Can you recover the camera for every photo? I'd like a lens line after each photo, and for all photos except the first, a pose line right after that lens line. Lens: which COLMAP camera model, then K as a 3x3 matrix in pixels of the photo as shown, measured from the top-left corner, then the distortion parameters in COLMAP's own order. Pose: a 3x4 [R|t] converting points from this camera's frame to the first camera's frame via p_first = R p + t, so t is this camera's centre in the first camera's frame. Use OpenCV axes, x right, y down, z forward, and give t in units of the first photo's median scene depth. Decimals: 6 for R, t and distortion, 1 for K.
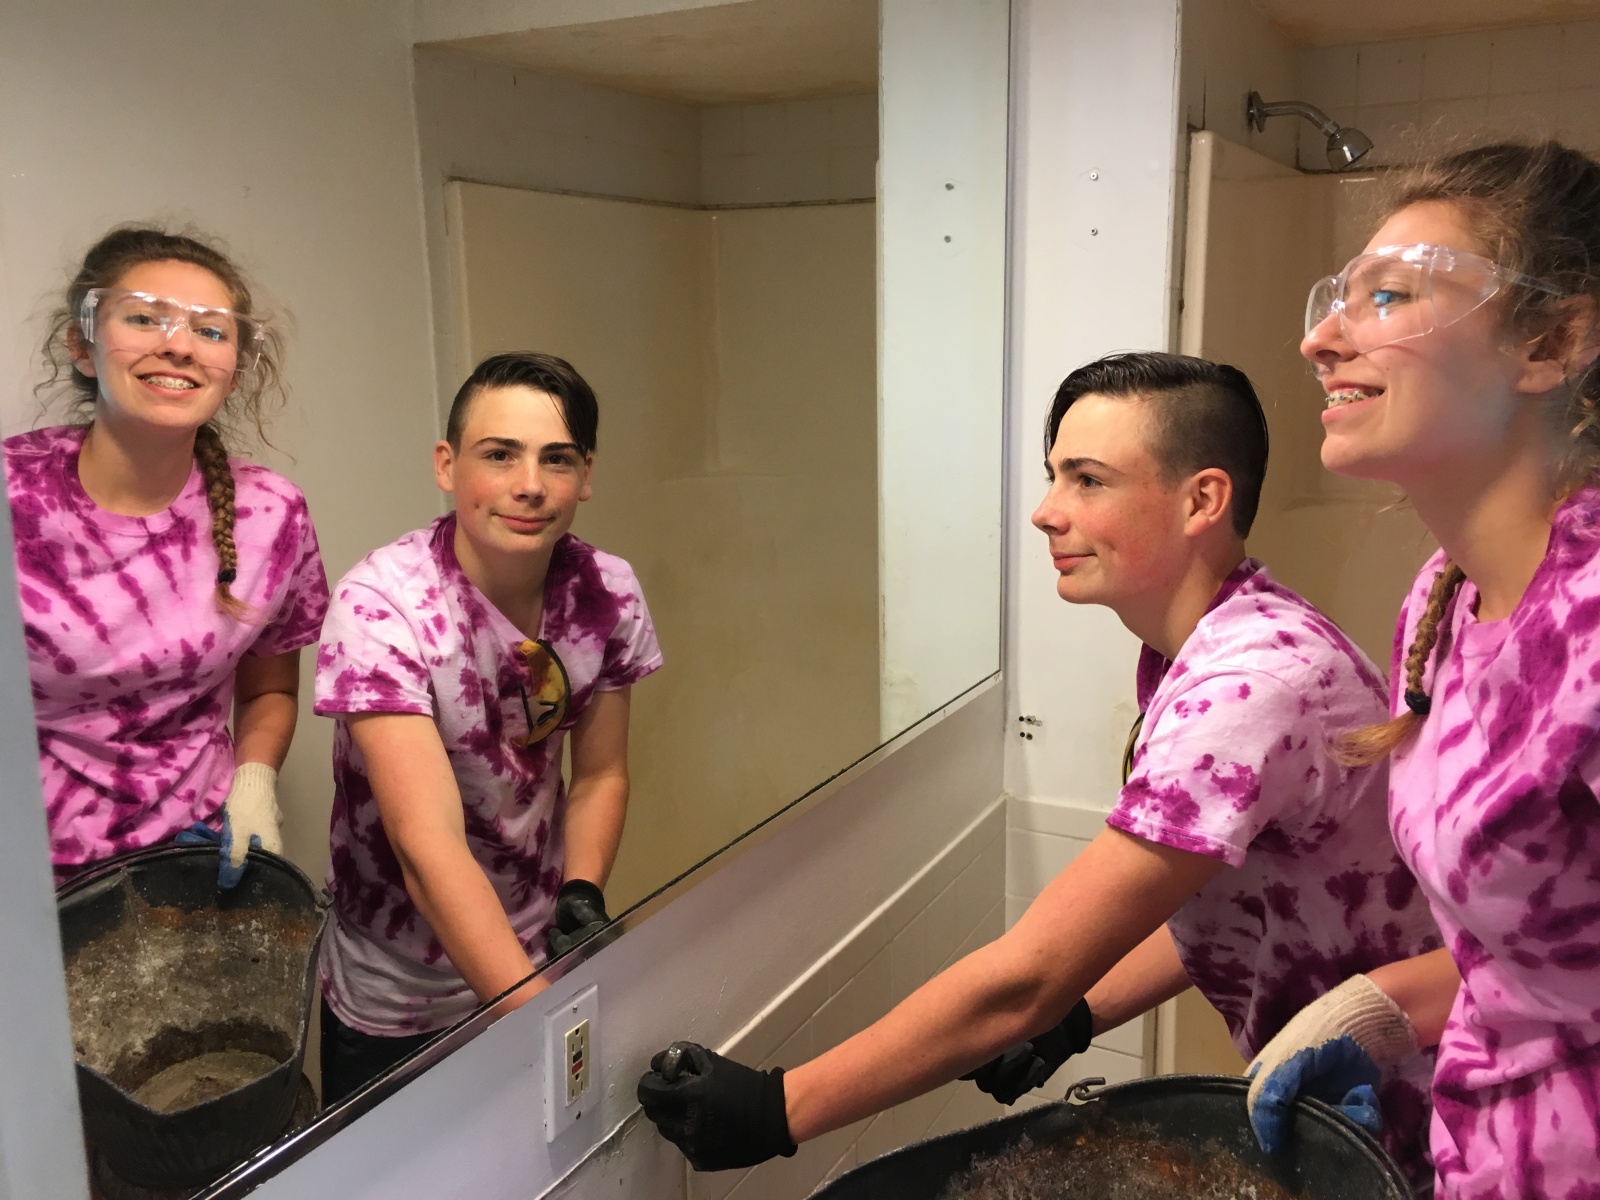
lens RADIAL K [[1399.7, 0, 804.1], [0, 1399.7, 602.2], [0, 0, 1]] dist [0.051495, -0.002435]
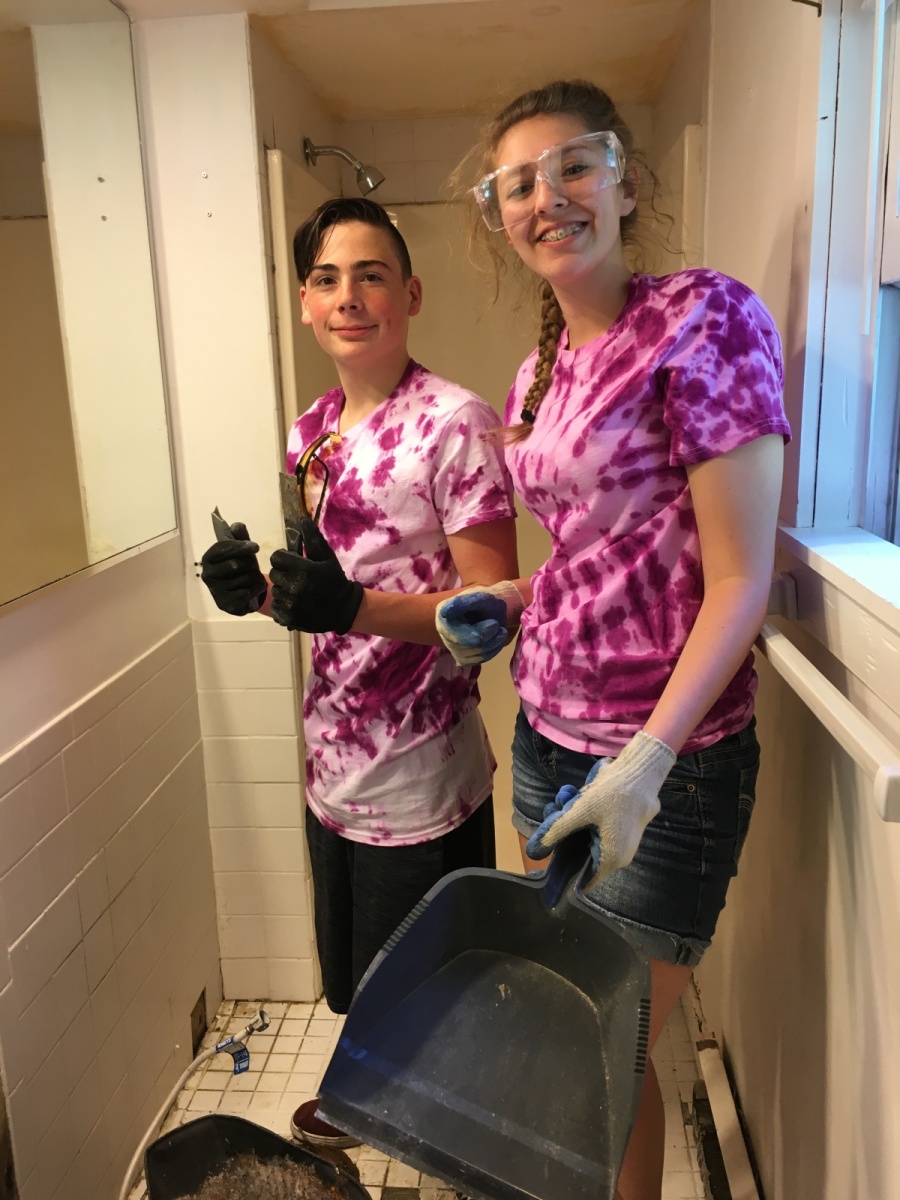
lens RADIAL K [[1049.8, 0, 450.7], [0, 1049.8, 596.0], [0, 0, 1]] dist [0.051495, -0.002435]
pose [[0.919691, -0.098231, 0.380157, -0.017576], [0.096311, 0.995059, 0.024120, 0.114408], [-0.380648, 0.014430, 0.924607, -0.092901]]
